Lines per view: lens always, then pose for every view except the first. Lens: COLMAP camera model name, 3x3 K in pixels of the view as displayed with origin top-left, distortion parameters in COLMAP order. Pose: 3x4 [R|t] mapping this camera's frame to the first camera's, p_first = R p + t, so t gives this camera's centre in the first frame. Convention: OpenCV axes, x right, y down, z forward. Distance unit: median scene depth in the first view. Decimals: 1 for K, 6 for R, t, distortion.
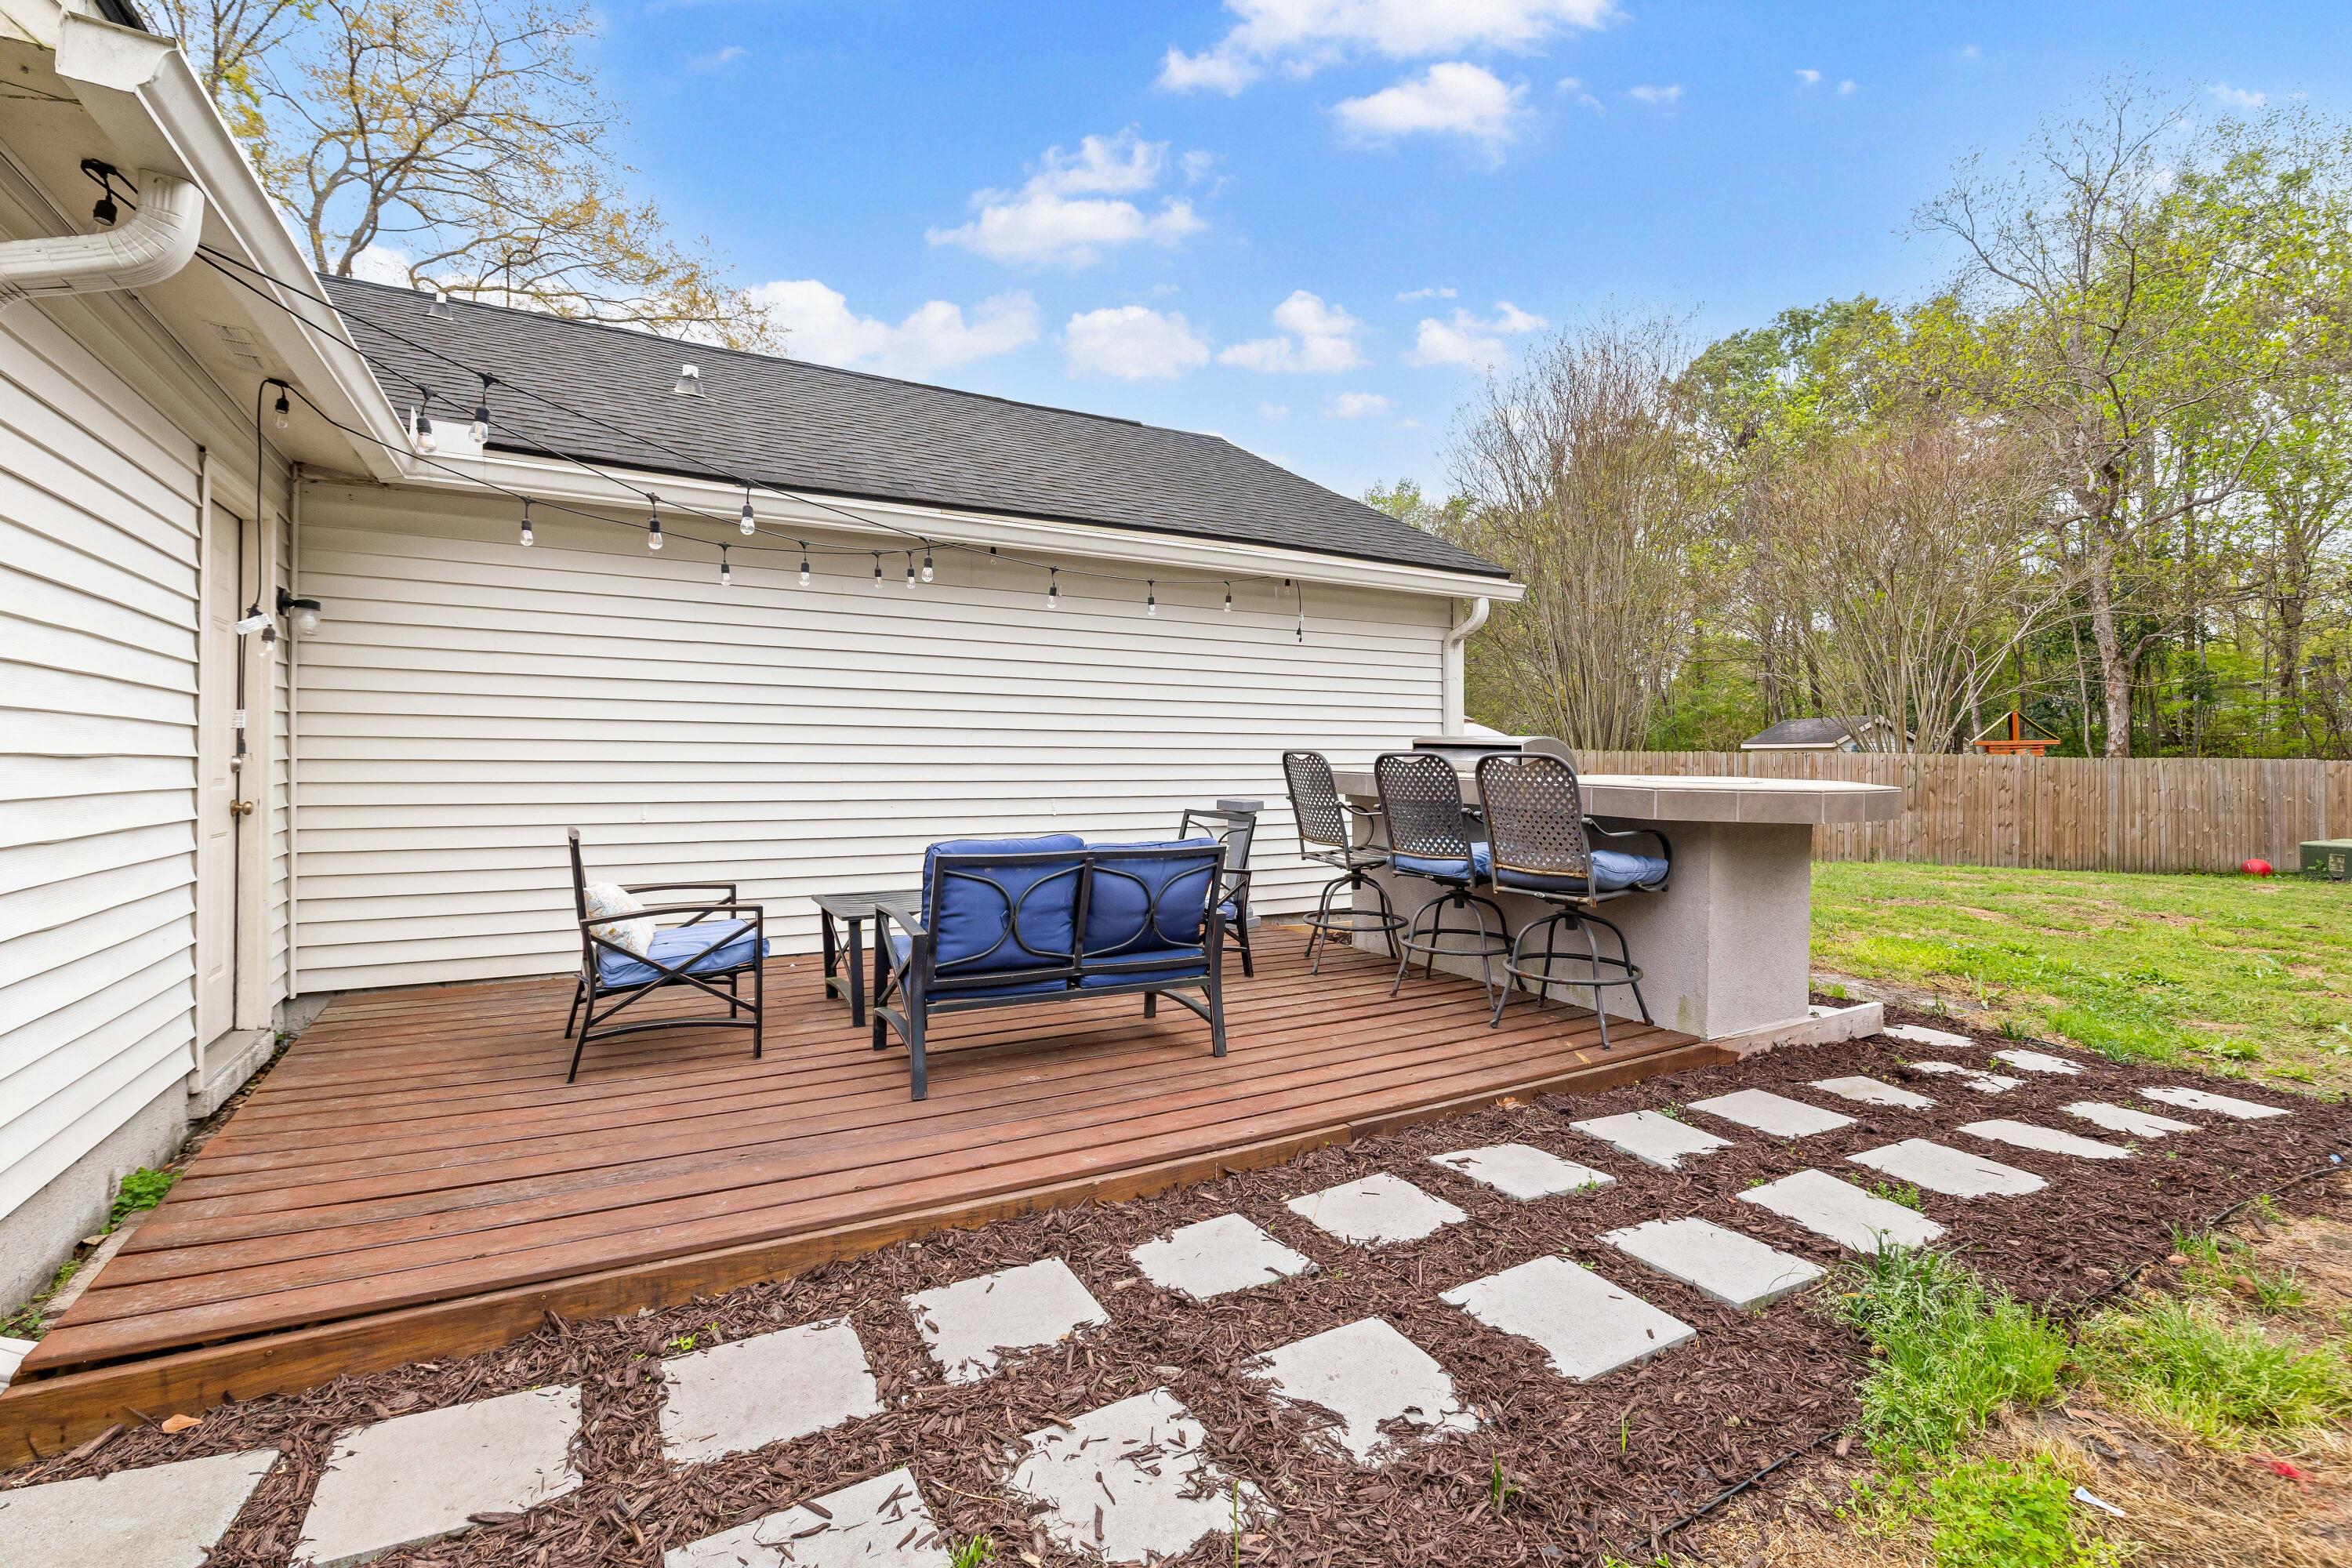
lens RADIAL K [[1066.4, 0, 1186.3], [0, 1066.4, 783.6], [0, 0, 1]] dist [0.011440, -0.001723]
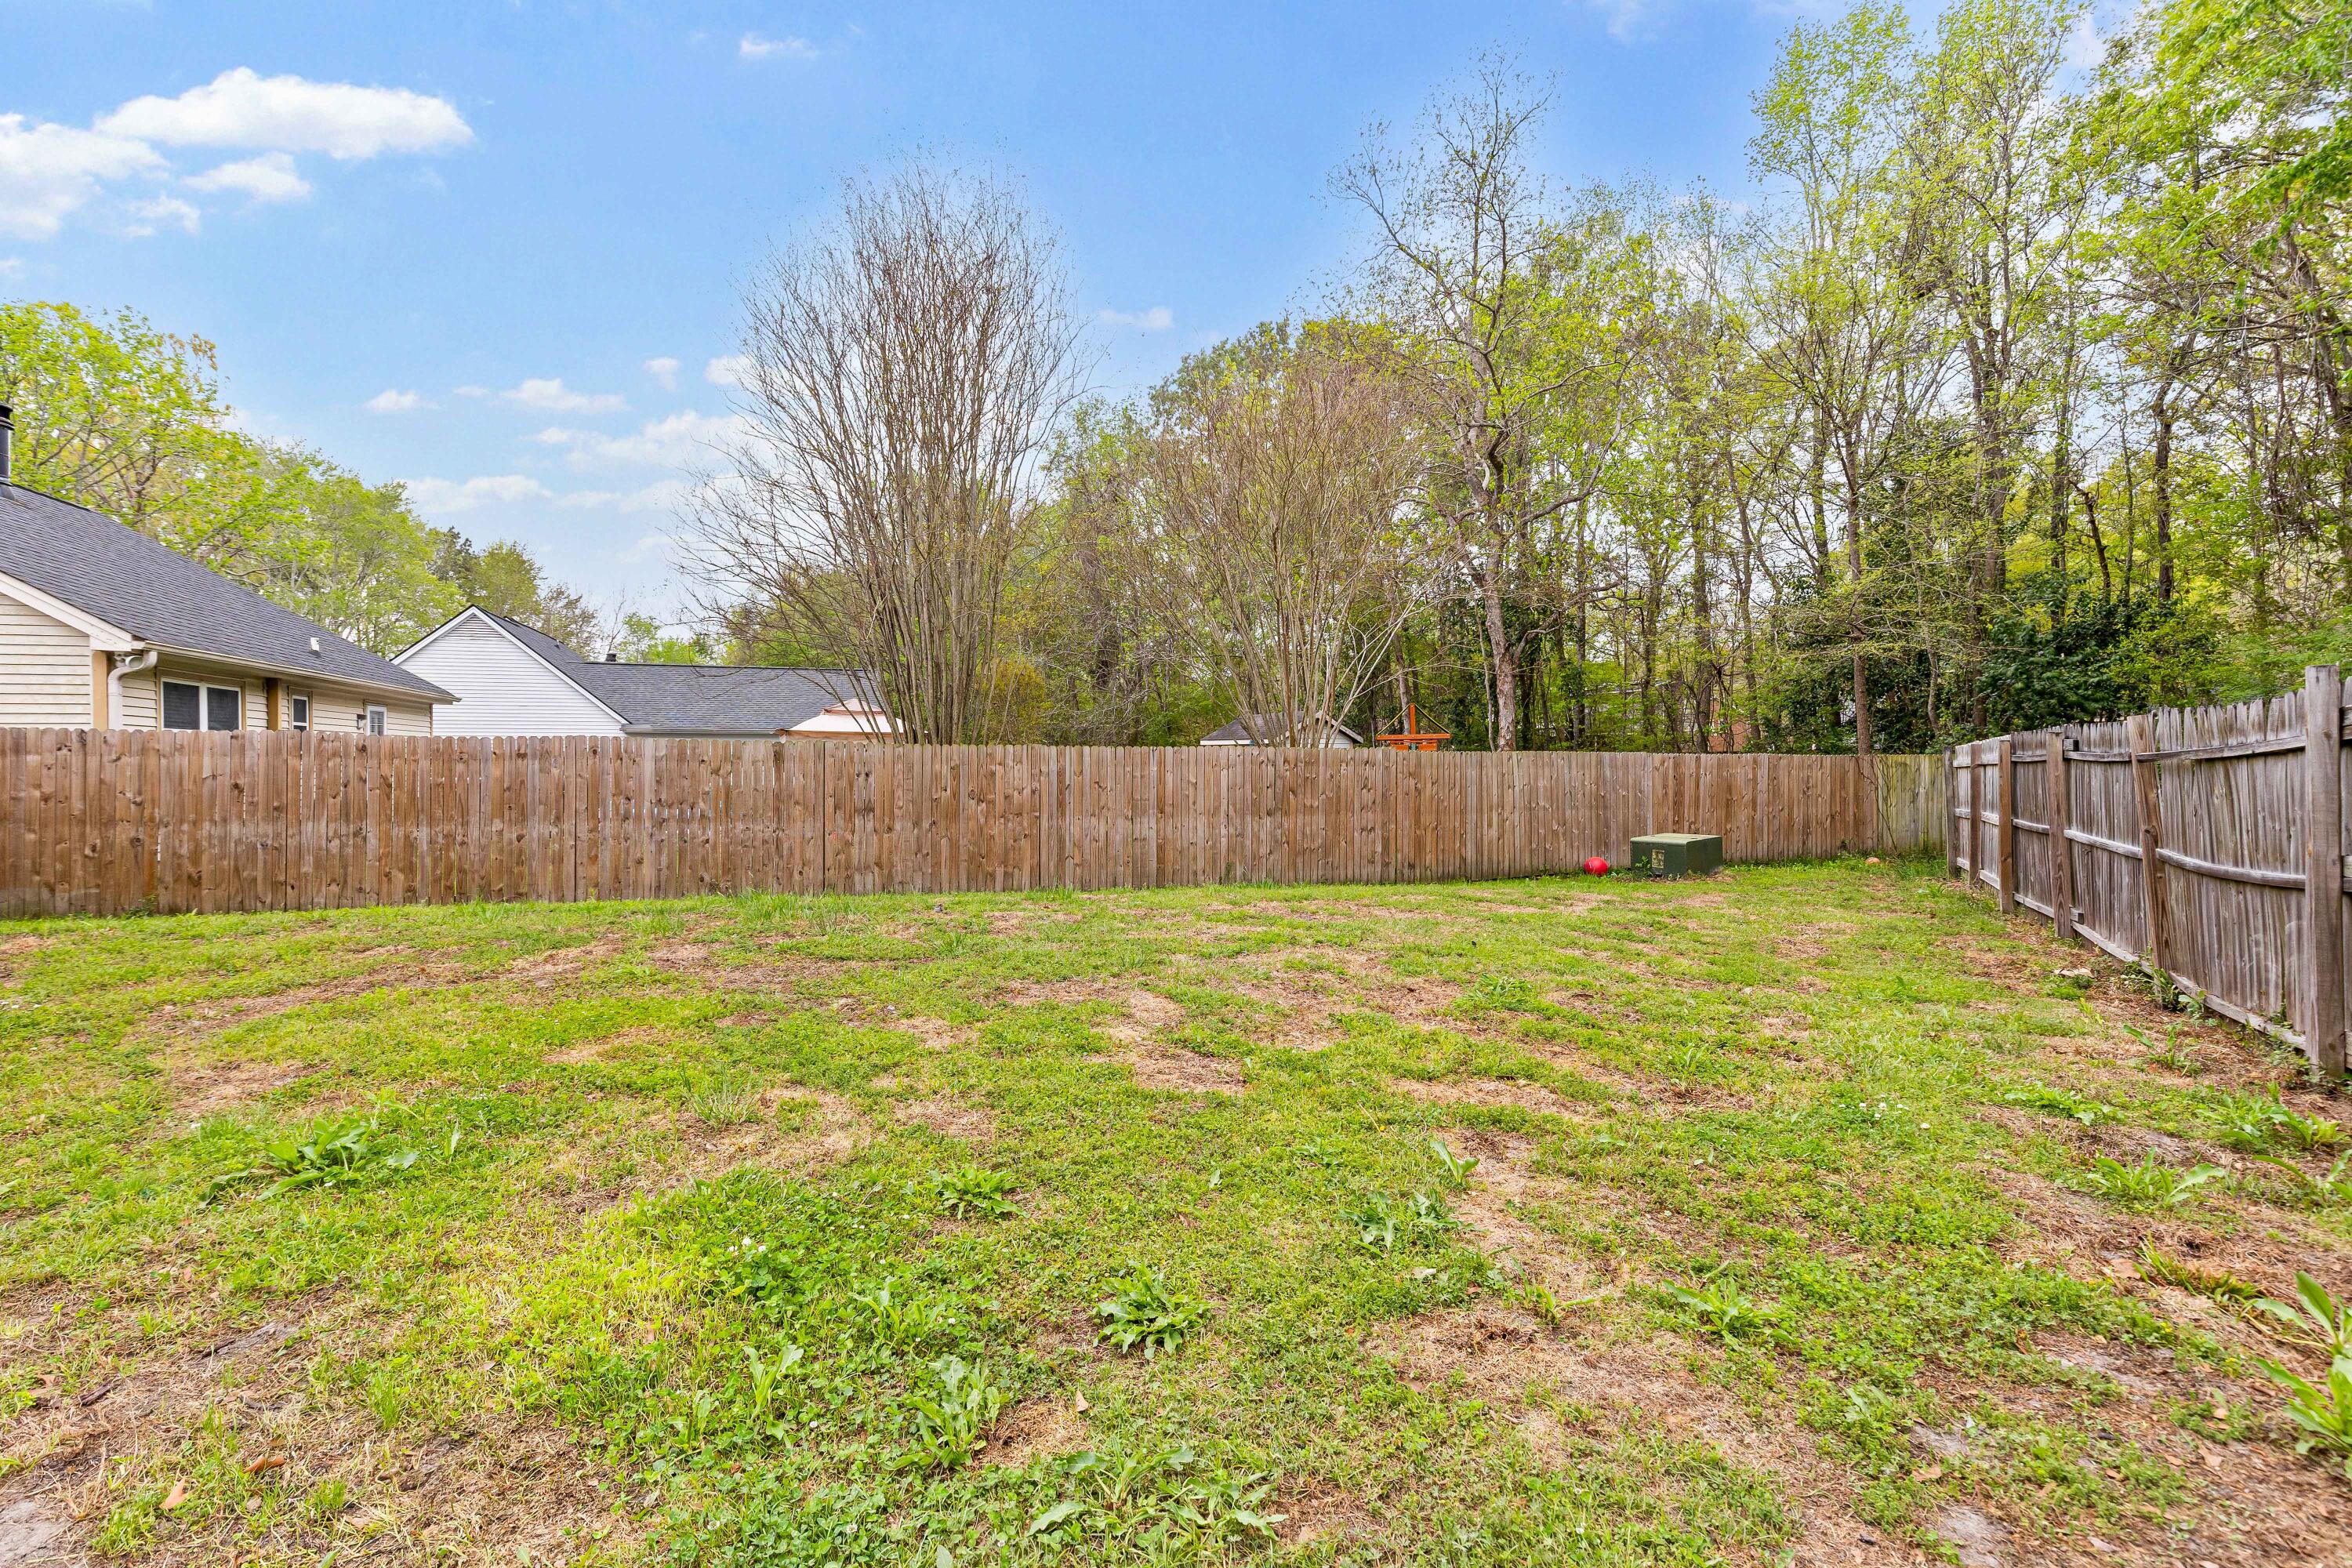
lens RADIAL K [[1066.4, 0, 1186.3], [0, 1066.4, 783.6], [0, 0, 1]] dist [0.011440, -0.001723]
pose [[0.930291, -0.013283, 0.366581, 0.308471], [0.011947, 0.999911, 0.005915, -0.005153], [-0.366627, -0.001123, 0.930367, 0.251172]]
